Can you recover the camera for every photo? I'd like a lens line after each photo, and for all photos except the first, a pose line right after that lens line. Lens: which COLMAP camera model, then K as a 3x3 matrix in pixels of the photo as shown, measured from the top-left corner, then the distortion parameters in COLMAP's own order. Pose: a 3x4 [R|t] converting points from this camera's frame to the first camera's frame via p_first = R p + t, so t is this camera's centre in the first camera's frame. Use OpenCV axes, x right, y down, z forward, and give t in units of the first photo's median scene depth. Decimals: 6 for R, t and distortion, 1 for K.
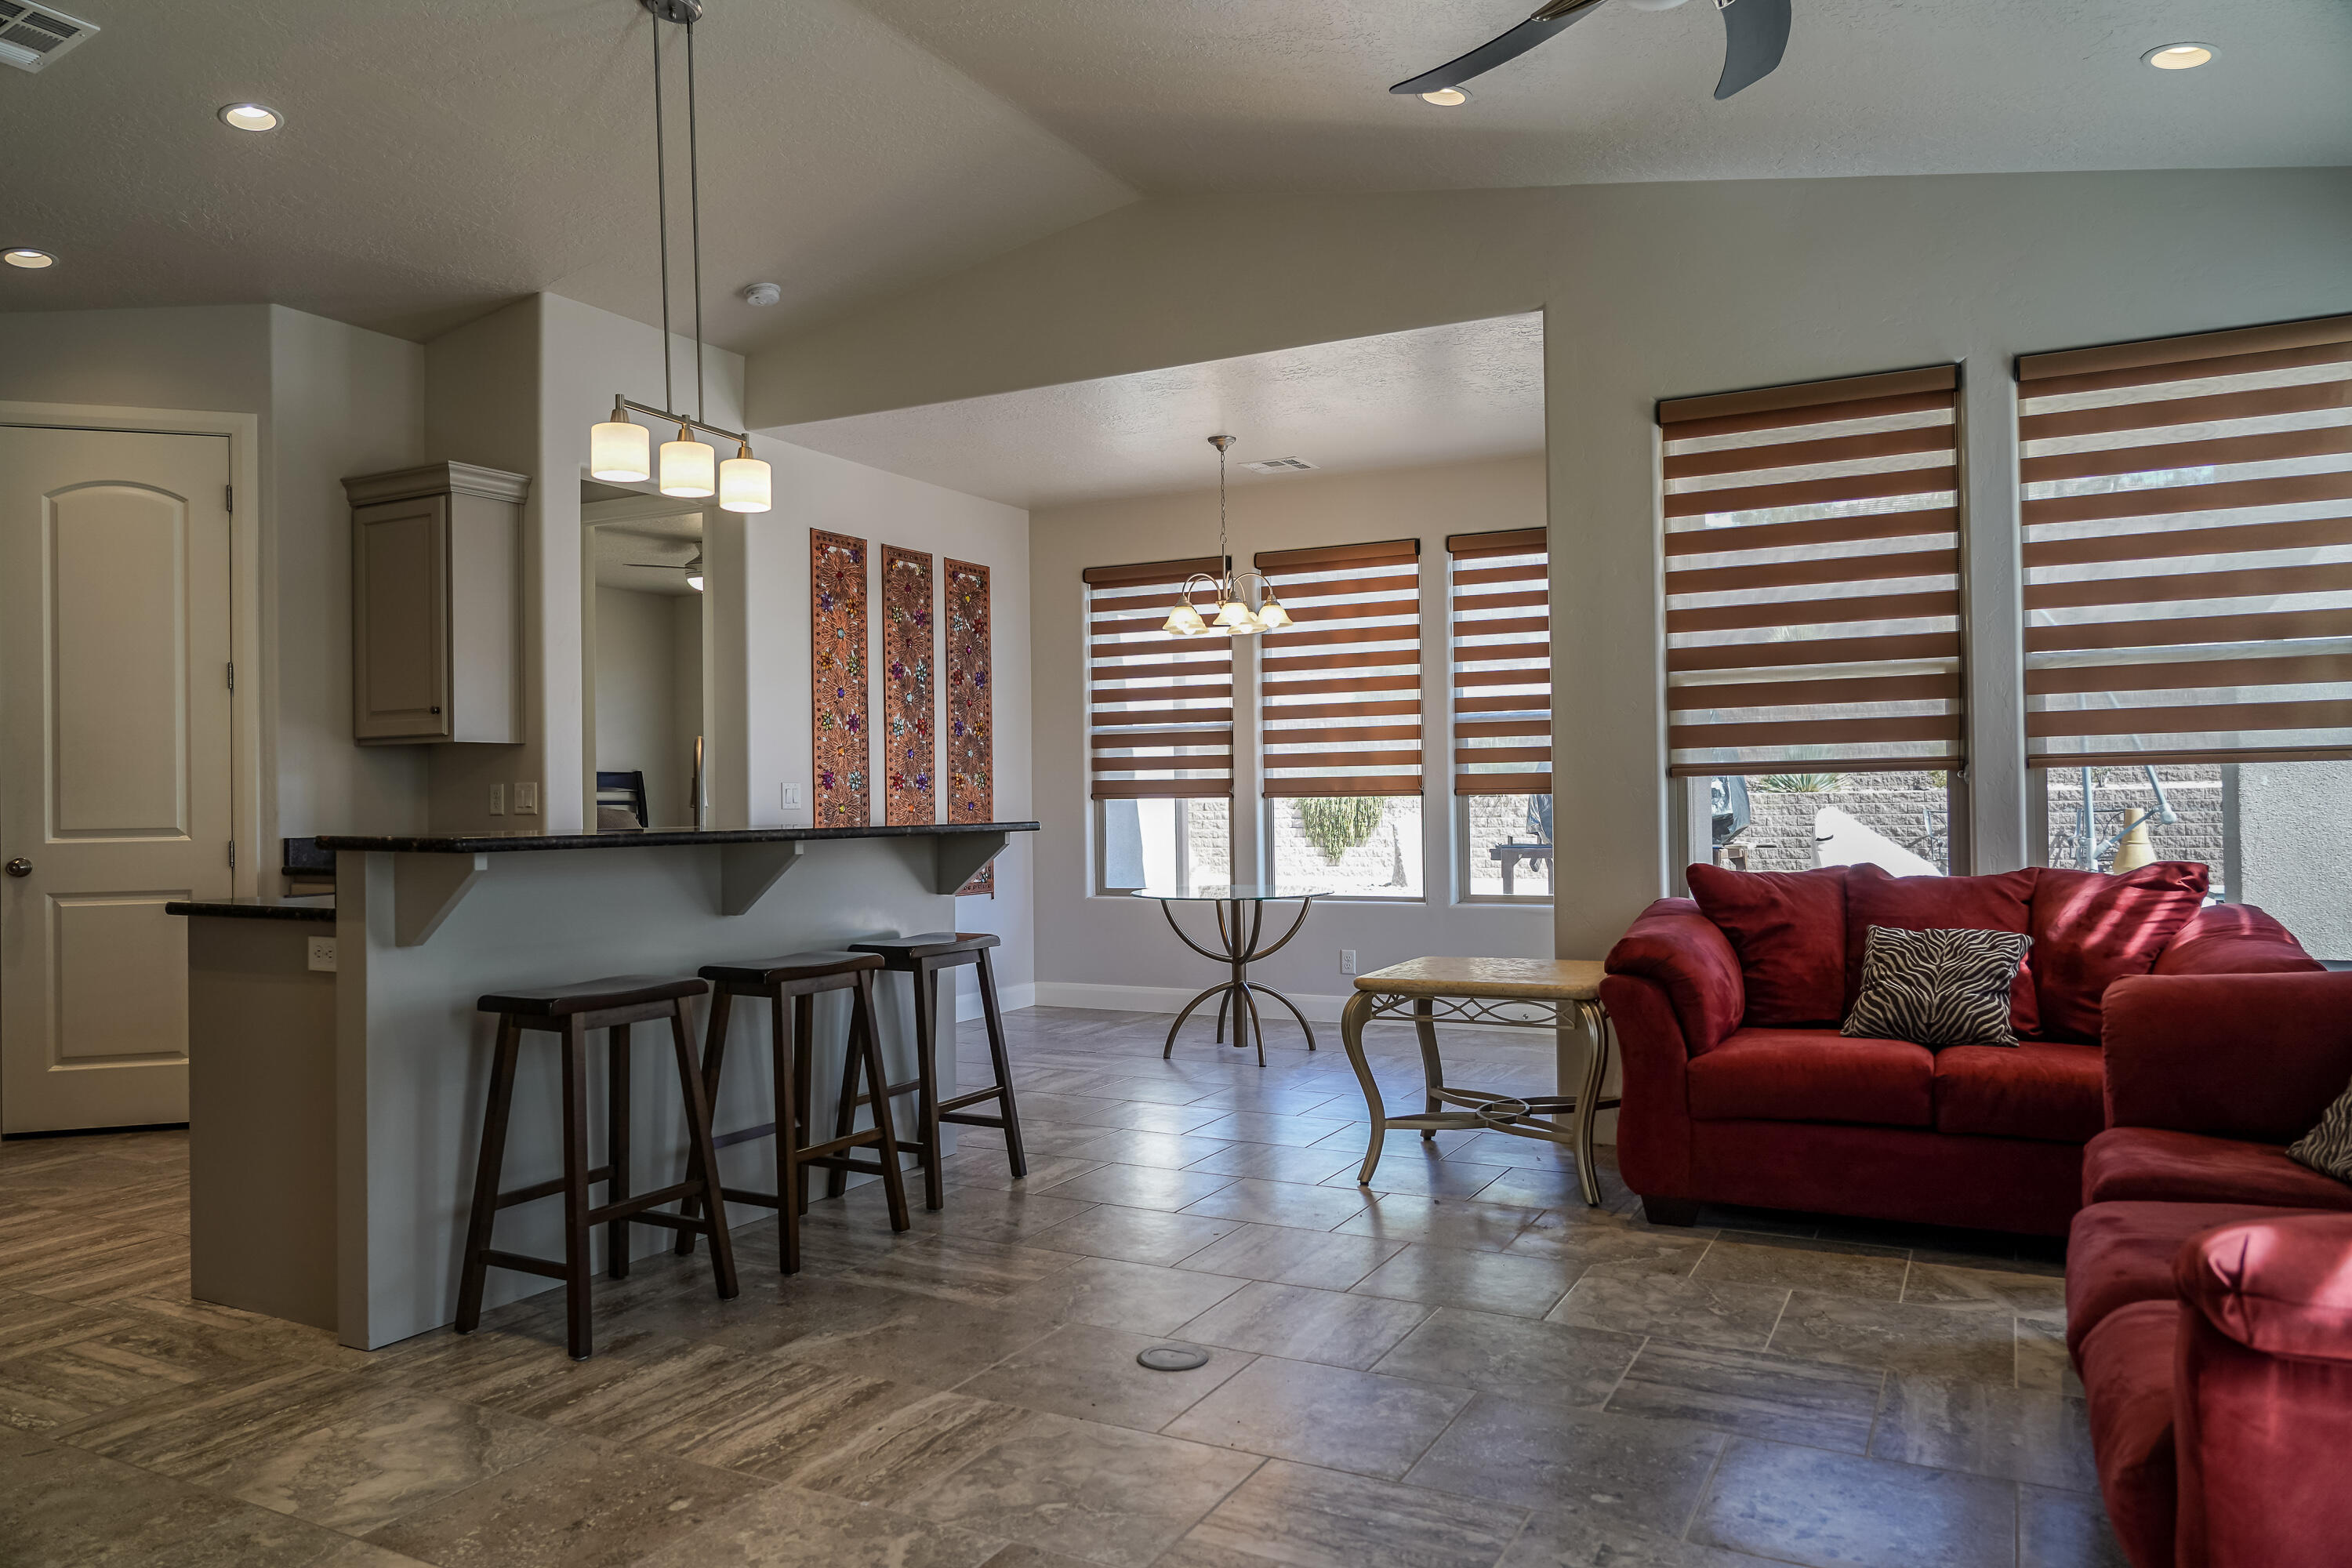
lens RADIAL K [[1625.4, 0, 1176.0], [0, 1625.4, 784.0], [0, 0, 1]] dist [-0.026457, 0.004197]
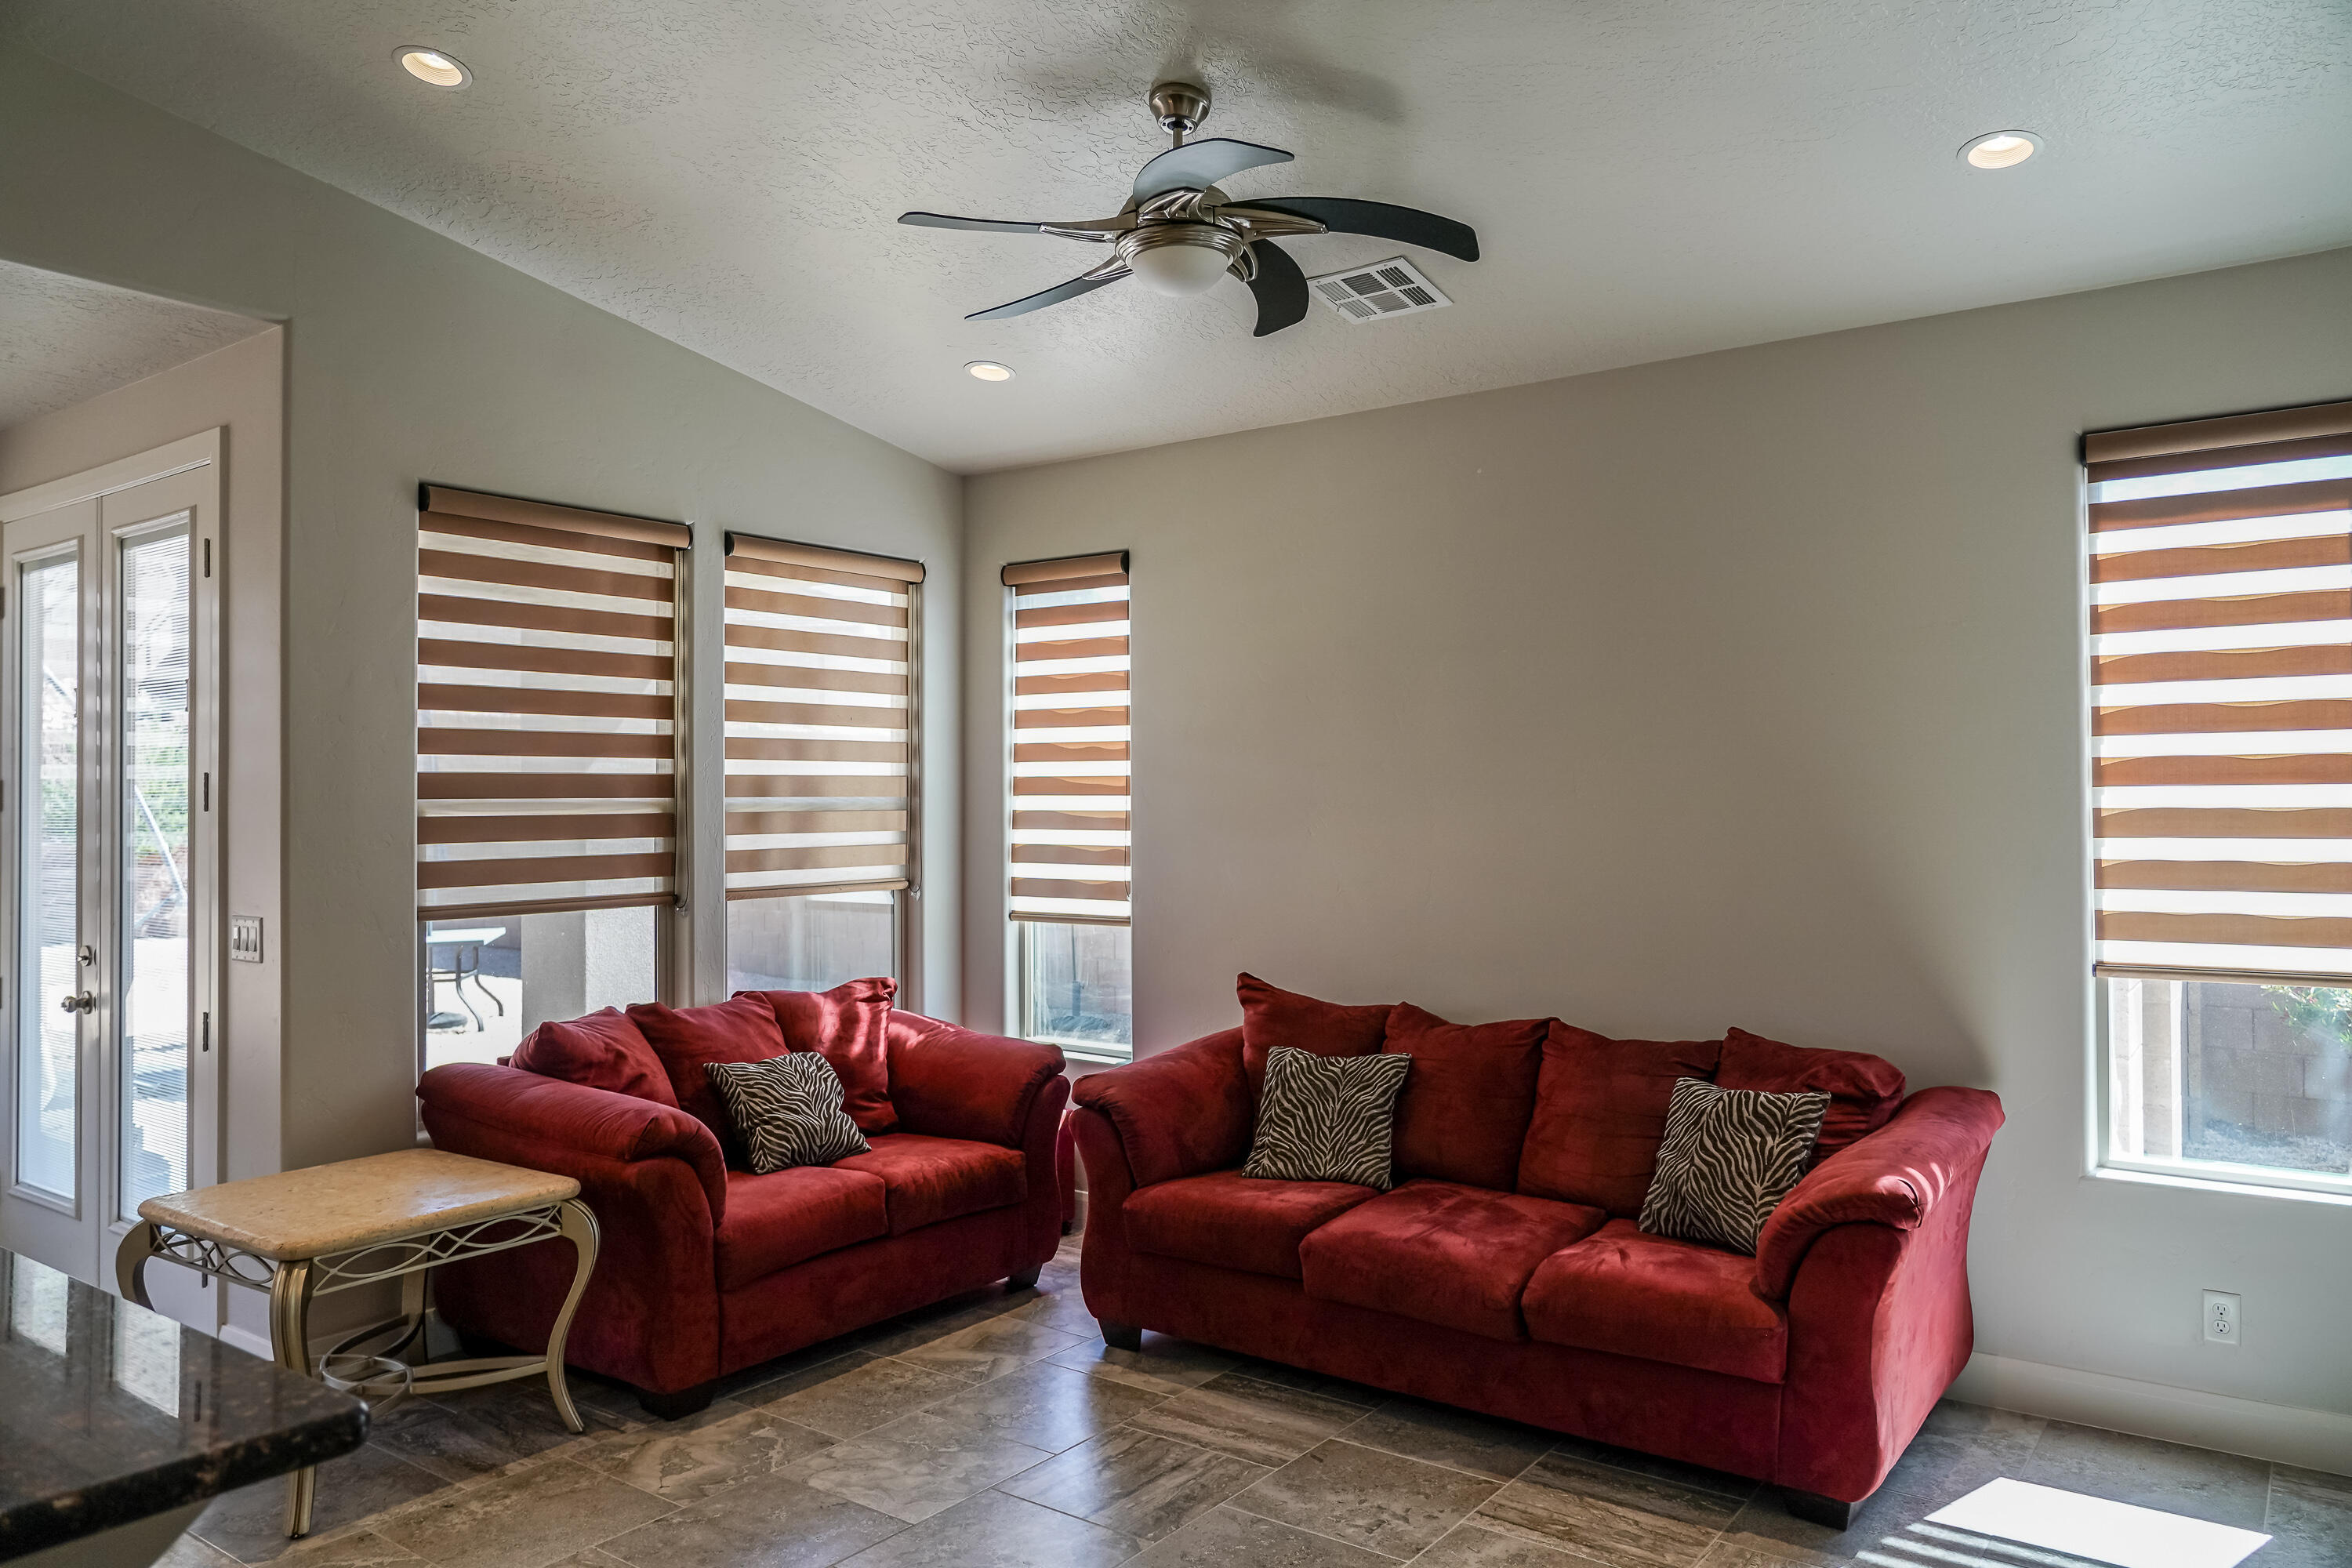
lens RADIAL K [[1625.4, 0, 1176.0], [0, 1625.4, 784.0], [0, 0, 1]] dist [-0.026457, 0.004197]
pose [[0.134113, 0.028620, 0.990553, -0.627462], [-0.003572, 0.999590, -0.028398, -0.070348], [-0.990960, 0.000270, 0.134160, 0.631602]]
